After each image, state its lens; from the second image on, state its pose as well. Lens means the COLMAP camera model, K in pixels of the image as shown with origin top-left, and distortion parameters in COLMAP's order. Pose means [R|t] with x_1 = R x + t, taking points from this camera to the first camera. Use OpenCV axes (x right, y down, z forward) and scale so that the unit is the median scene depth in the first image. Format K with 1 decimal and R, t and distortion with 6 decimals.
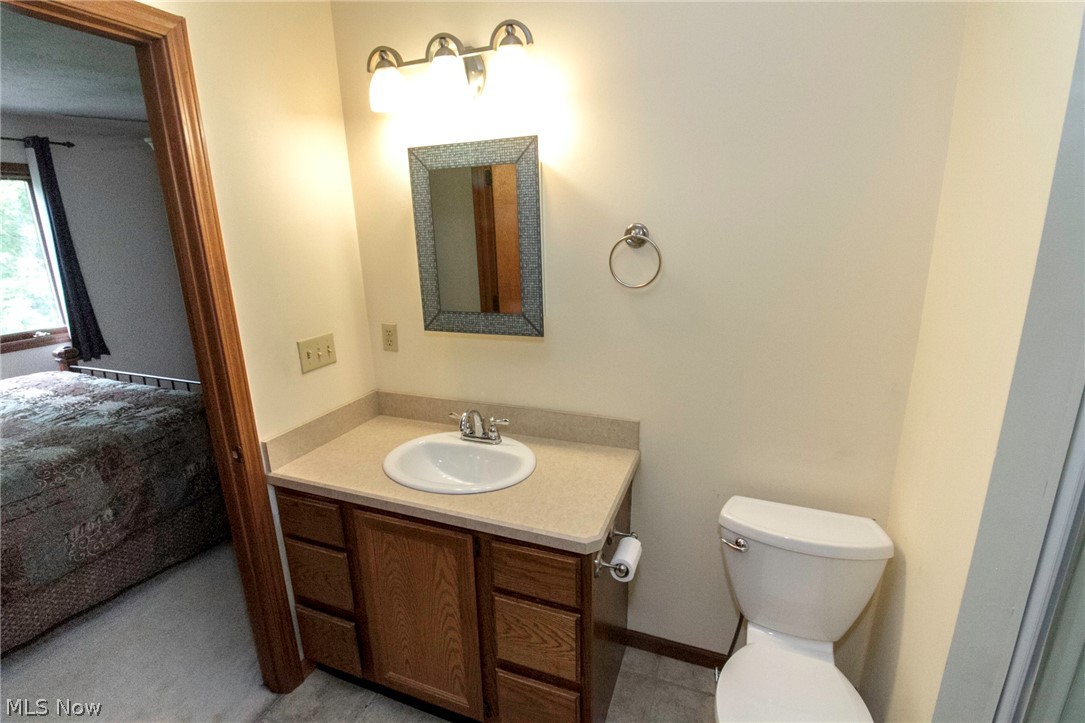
lens RADIAL K [[501.9, 0, 542.5], [0, 501.9, 361.5], [0, 0, 1]] dist [0.000597, -0.037480]
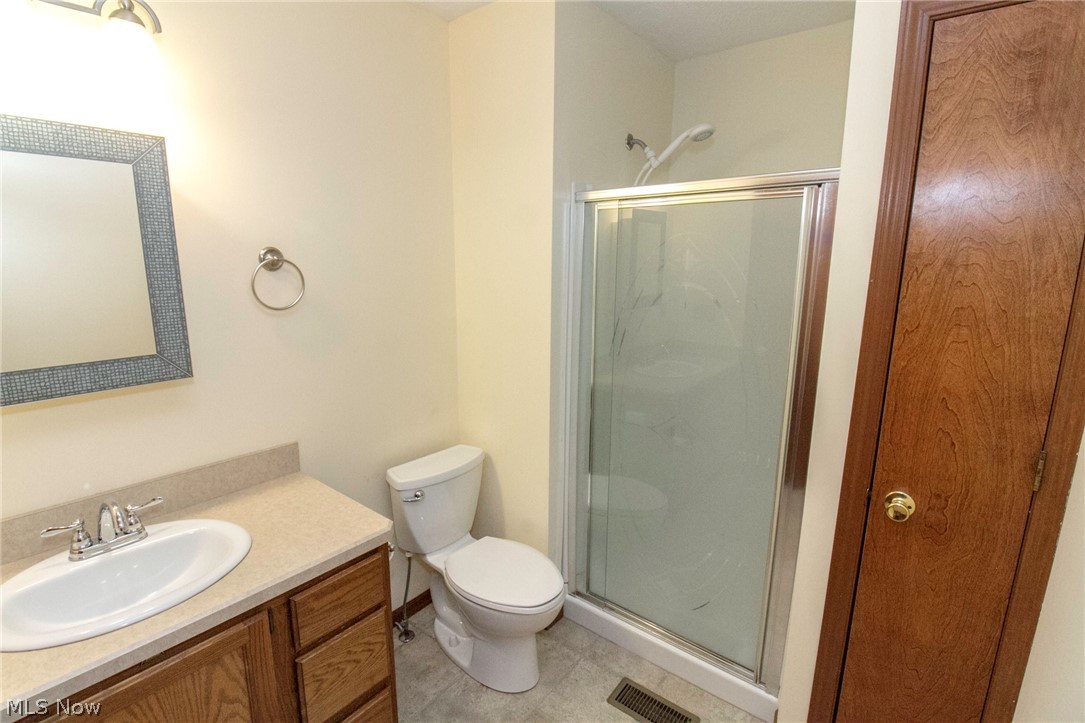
lens RADIAL K [[501.7, 0, 536.6], [0, 501.7, 359.0], [0, 0, 1]] dist [0.001734, -0.014601]
pose [[0.297555, -0.157402, 0.941640, -0.618933], [0.232244, 0.968621, 0.088524, -0.019441], [-0.926026, 0.192350, 0.324774, 0.206845]]
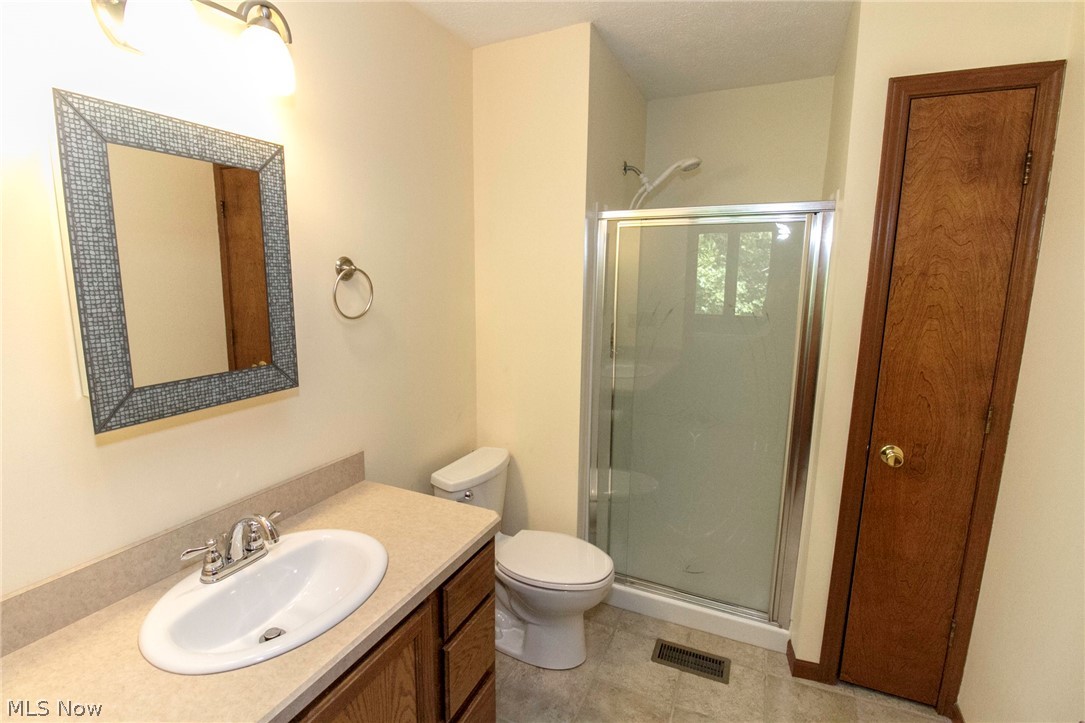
lens RADIAL K [[501.7, 0, 536.6], [0, 501.7, 359.0], [0, 0, 1]] dist [0.001734, -0.014601]
pose [[0.064402, -0.140917, 0.987925, -0.797435], [0.246810, 0.961473, 0.121054, -0.097787], [-0.966922, 0.236033, 0.096701, 0.549231]]
